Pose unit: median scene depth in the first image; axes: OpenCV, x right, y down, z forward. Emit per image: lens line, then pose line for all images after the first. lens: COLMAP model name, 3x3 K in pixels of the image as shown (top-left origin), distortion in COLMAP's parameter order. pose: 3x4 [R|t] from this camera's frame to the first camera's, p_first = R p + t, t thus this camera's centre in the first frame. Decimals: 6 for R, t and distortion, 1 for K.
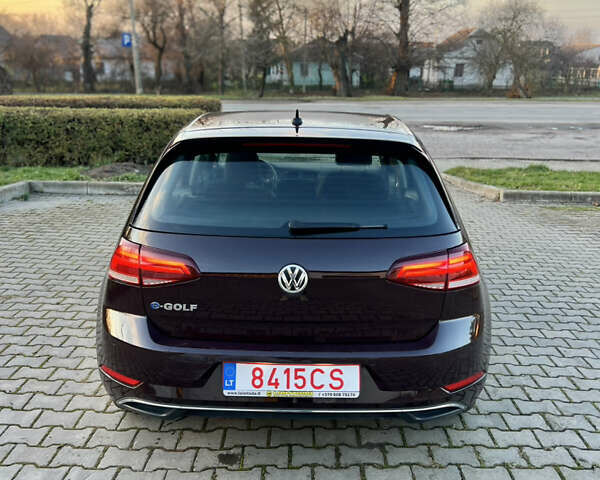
lens RADIAL K [[609.1, 0, 299.8], [0, 609.1, 247.2], [0, 0, 1]] dist [0.065620, -0.095921]
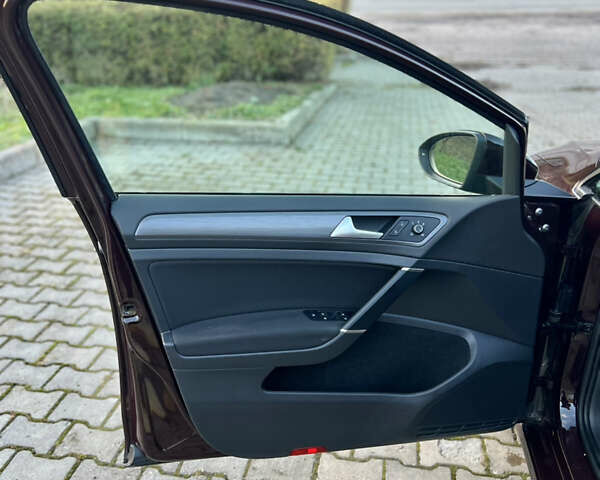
lens RADIAL K [[609.1, 0, 299.8], [0, 609.1, 247.2], [0, 0, 1]] dist [0.065620, -0.095921]
pose [[0.989427, 0.032124, -0.141433, -0.103044], [-0.009629, 0.987561, 0.156944, -0.059924], [0.144715, -0.153923, 0.977428, 0.296641]]
